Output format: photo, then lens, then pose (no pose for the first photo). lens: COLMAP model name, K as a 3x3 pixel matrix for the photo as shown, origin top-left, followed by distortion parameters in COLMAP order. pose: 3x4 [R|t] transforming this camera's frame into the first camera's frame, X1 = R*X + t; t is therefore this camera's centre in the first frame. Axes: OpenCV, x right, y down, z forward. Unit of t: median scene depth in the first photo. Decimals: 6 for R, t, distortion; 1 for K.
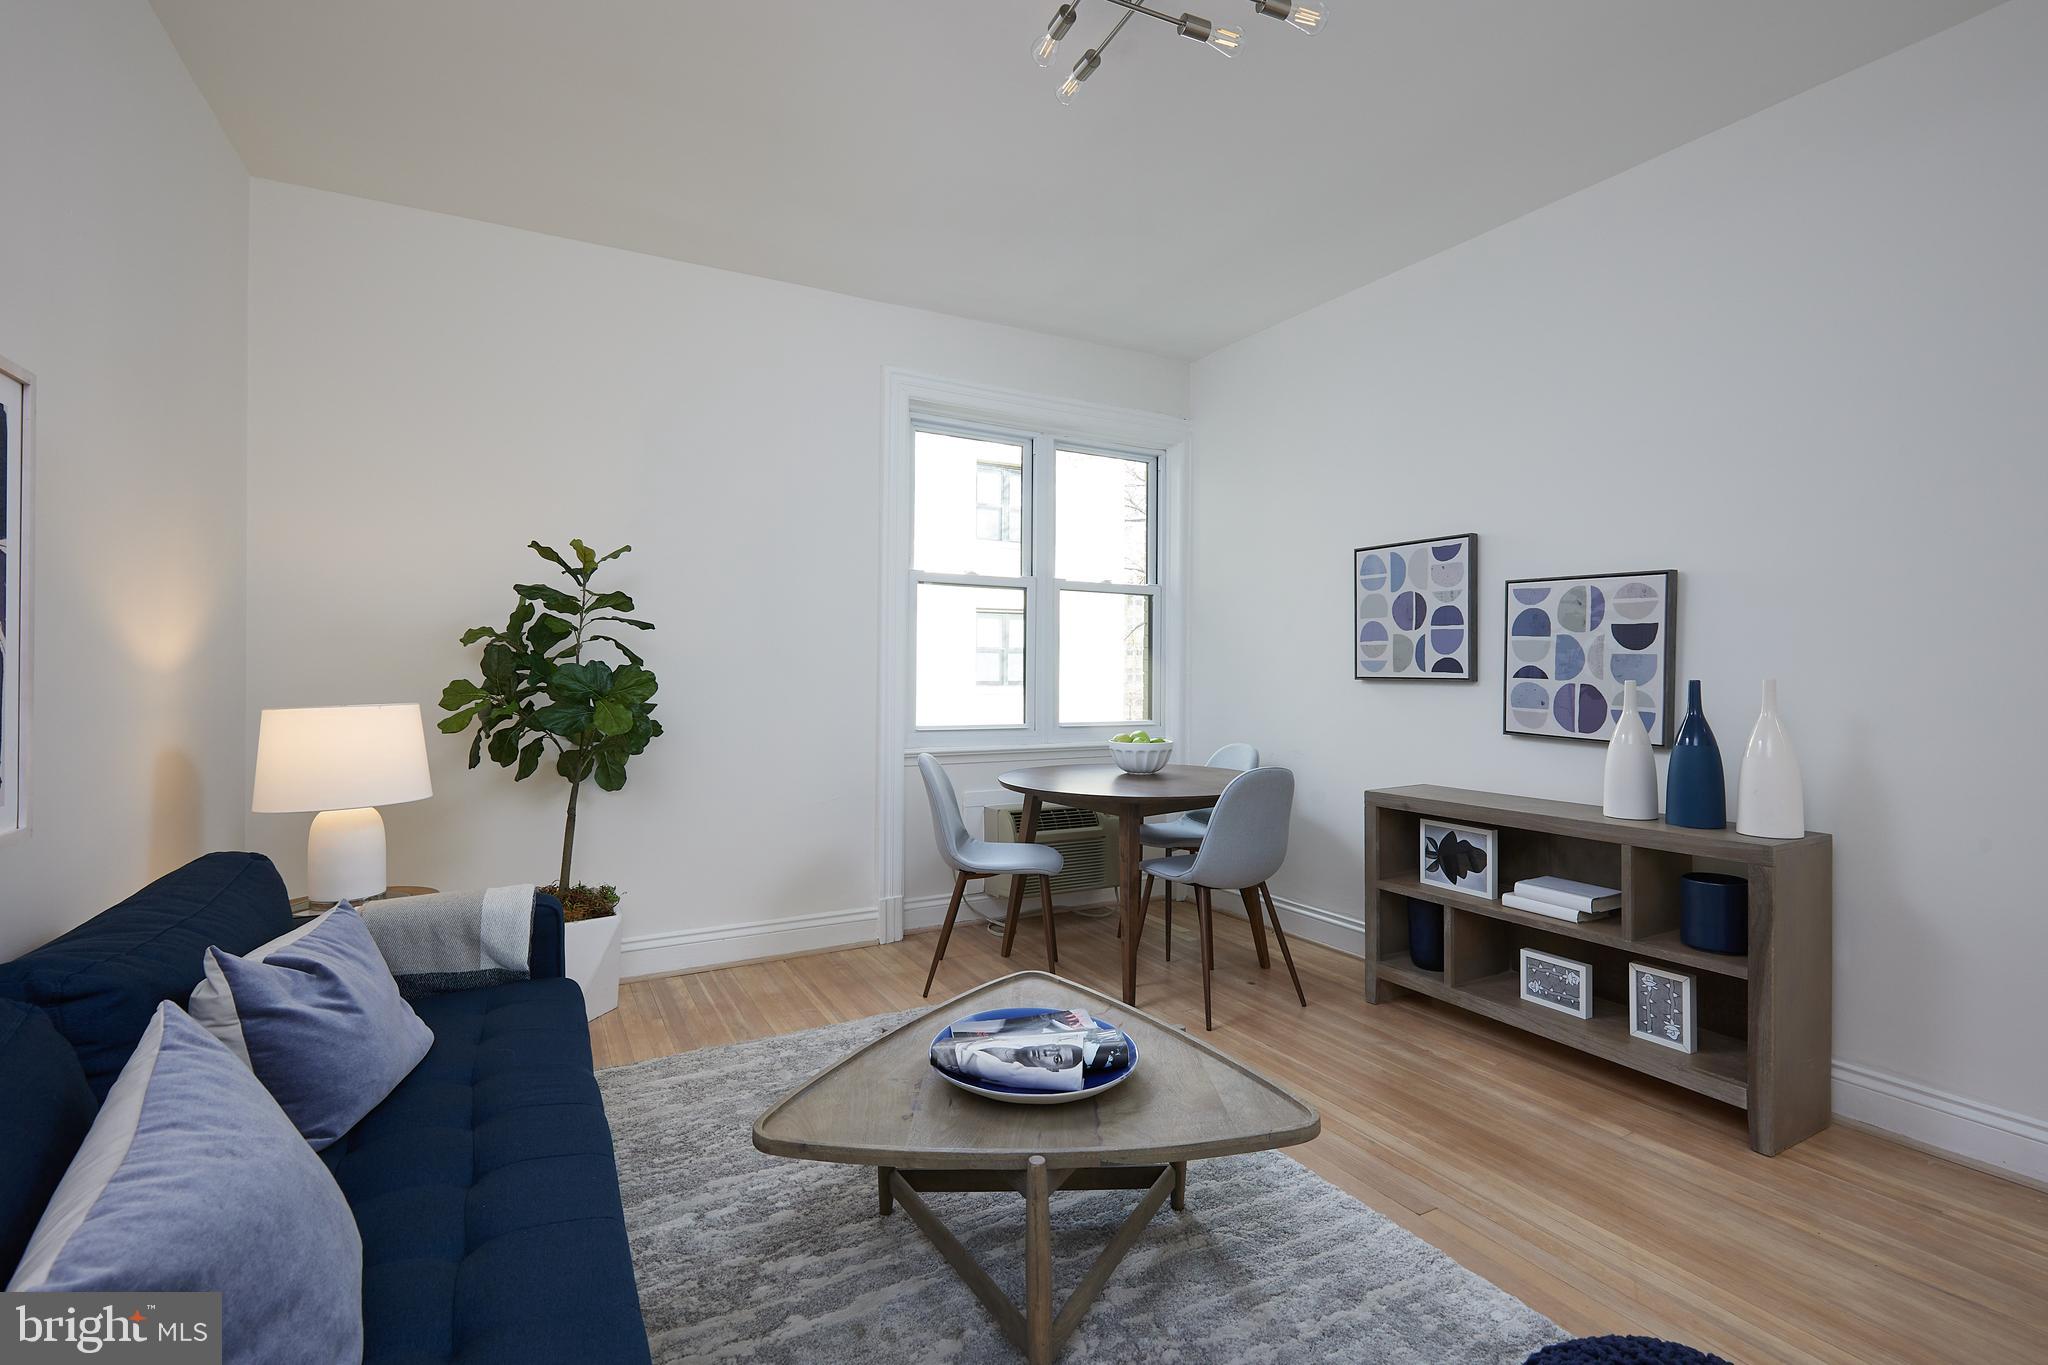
lens RADIAL K [[954.1, 0, 1035.2], [0, 954.1, 675.5], [0, 0, 1]] dist [-0.002194, -0.000568]
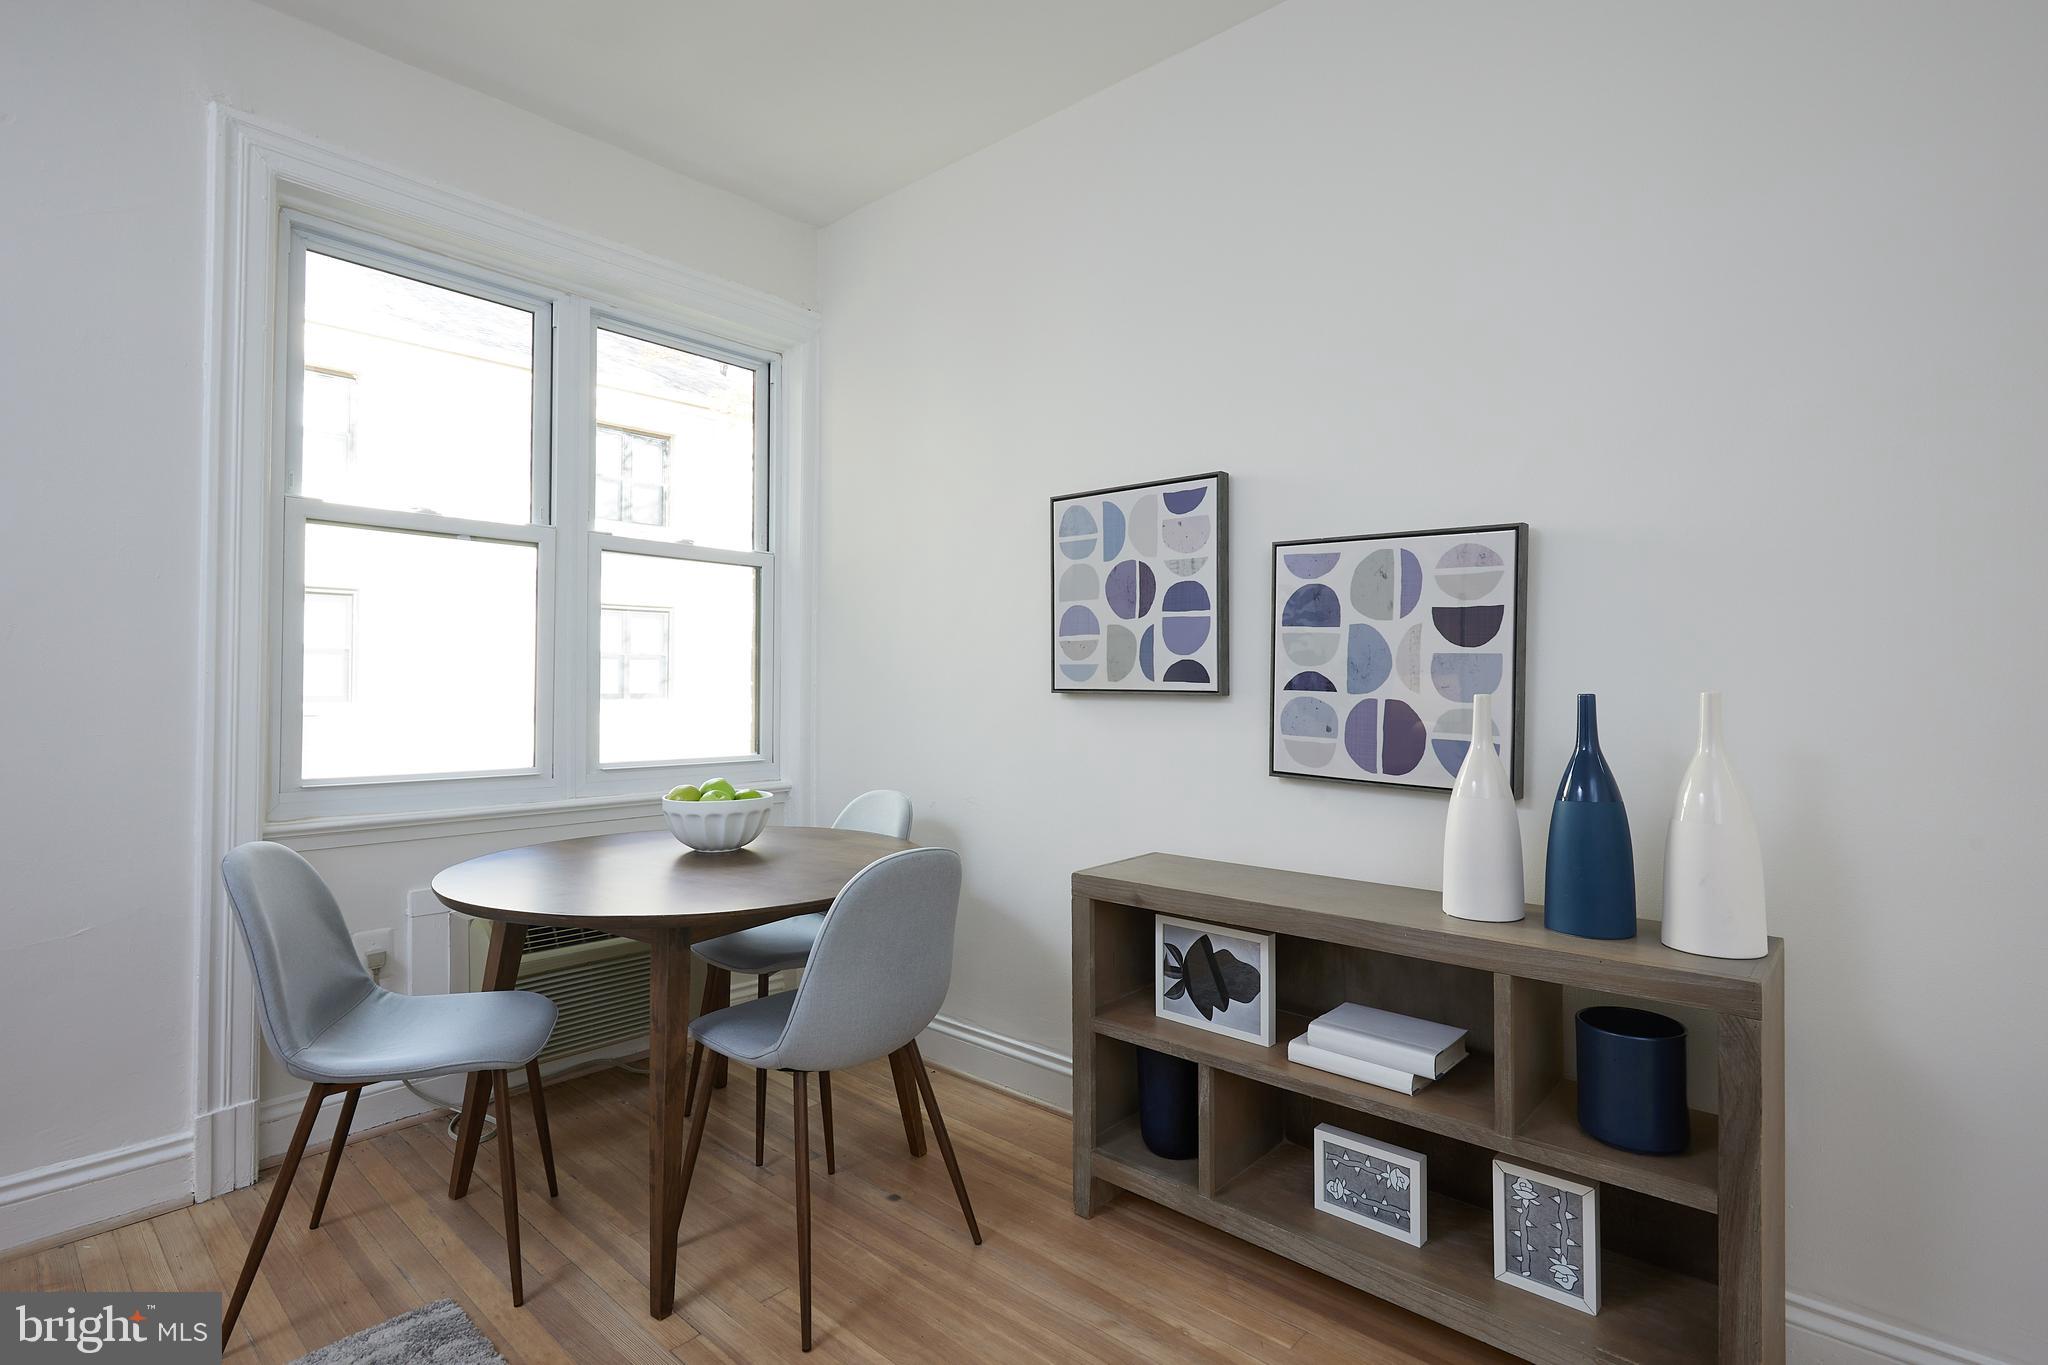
lens RADIAL K [[1007.7, 0, 1024.0], [0, 1007.7, 682.5], [0, 0, 1]] dist [0.000241, -0.000046]
pose [[0.950549, -0.000831, 0.310574, 0.116363], [0.001921, 0.999993, -0.003203, -0.000848], [-0.310569, 0.003641, 0.950544, 0.399497]]
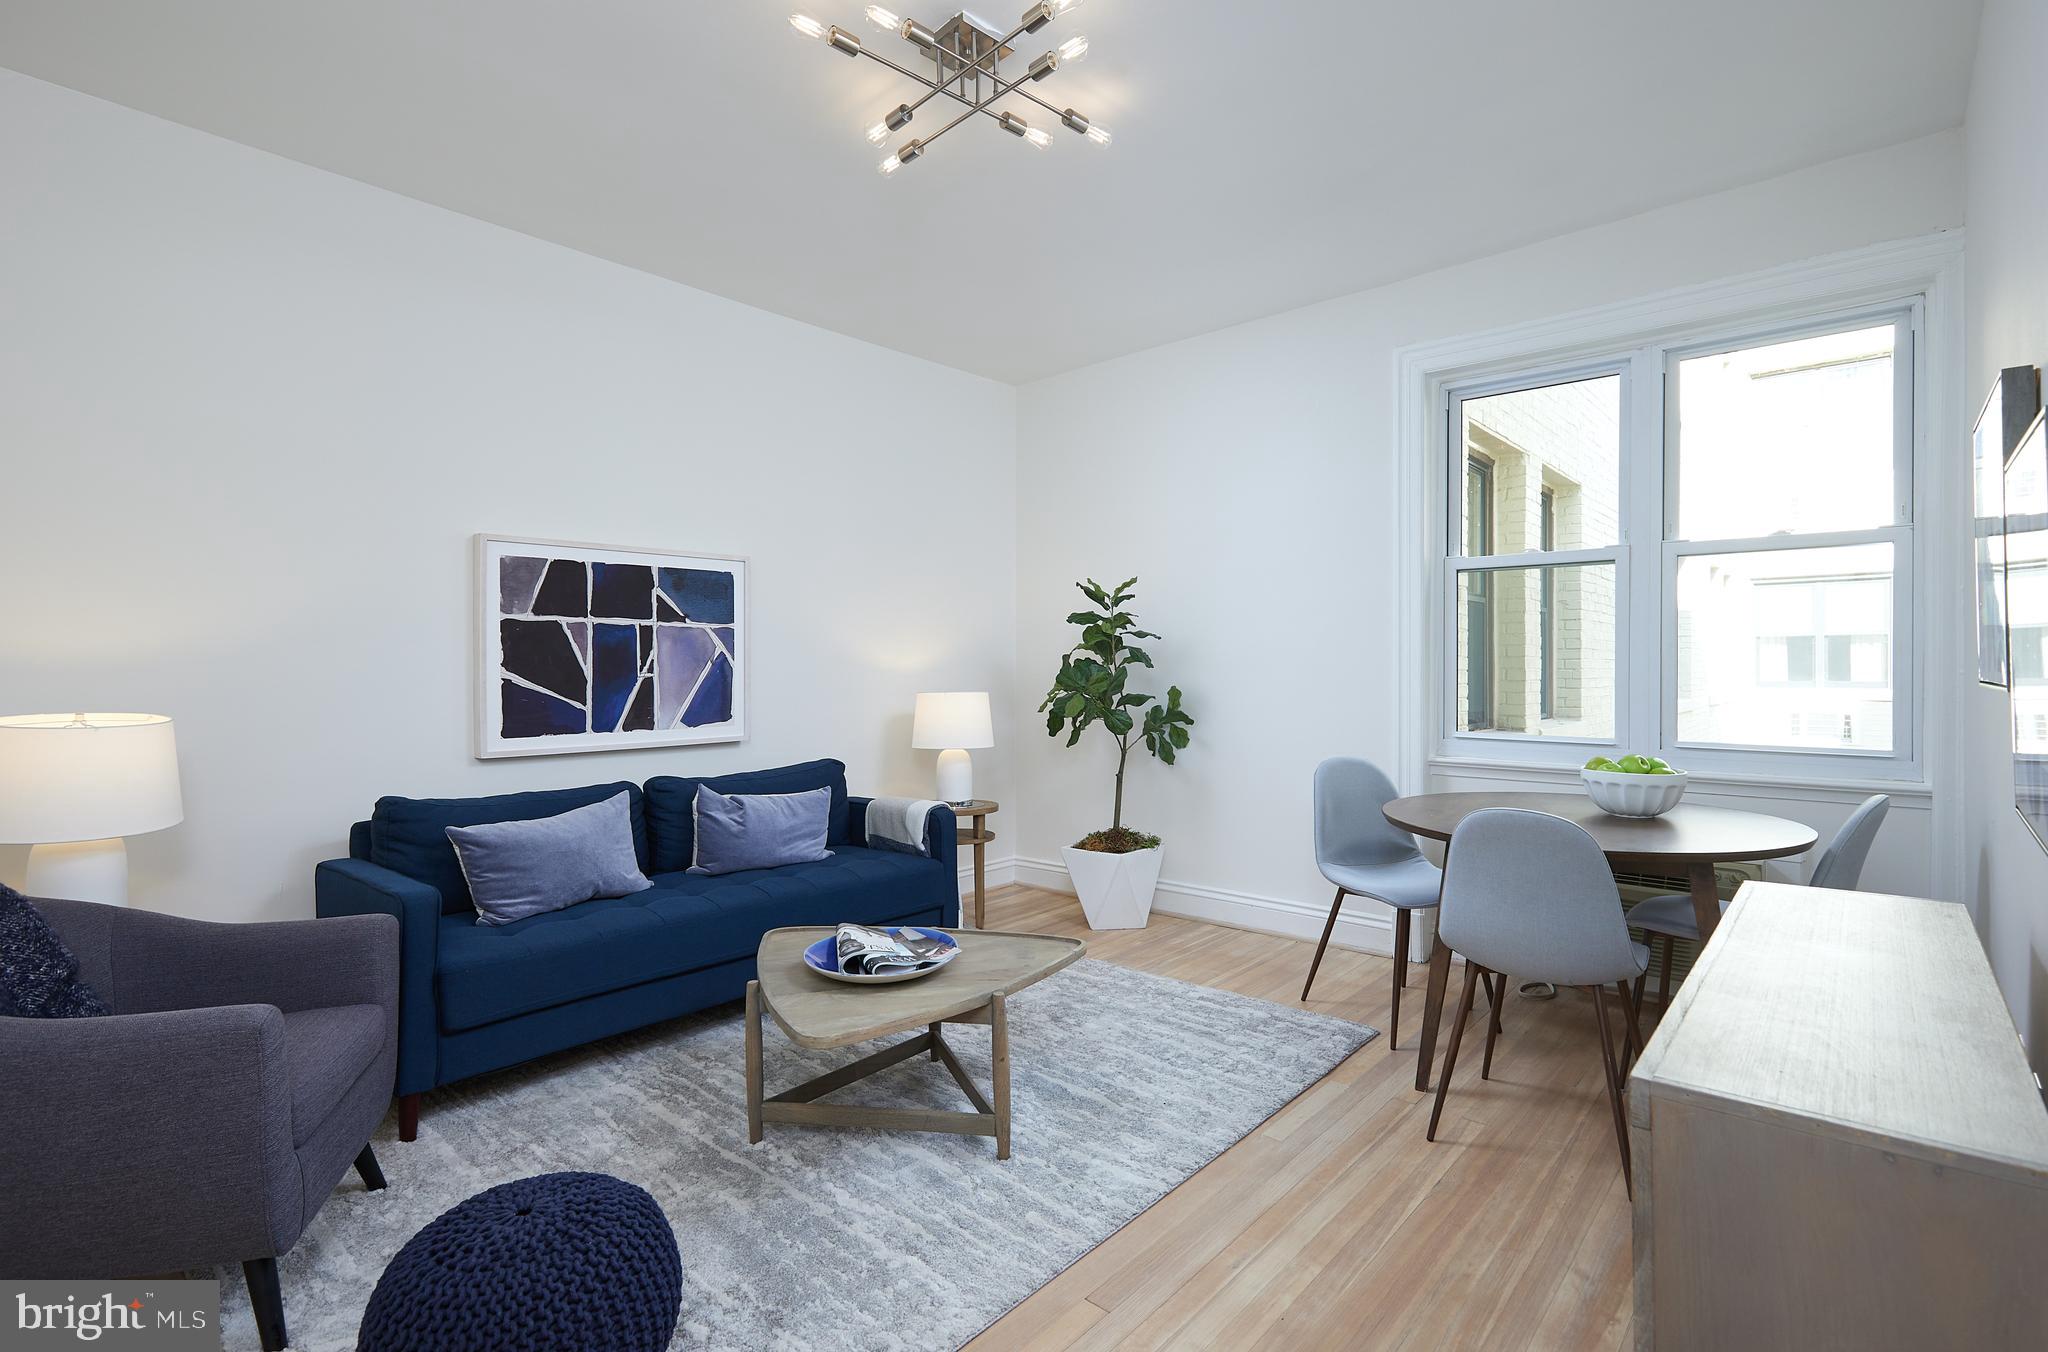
lens RADIAL K [[954.6, 0, 1024.0], [0, 954.6, 676.0], [0, 0, 1]] dist [-0.000678, -0.000065]
pose [[0.328956, 0.001839, -0.944343, 0.756463], [0.001565, 0.999996, 0.002493, -0.002787], [0.944344, -0.002298, 0.328952, 0.416790]]
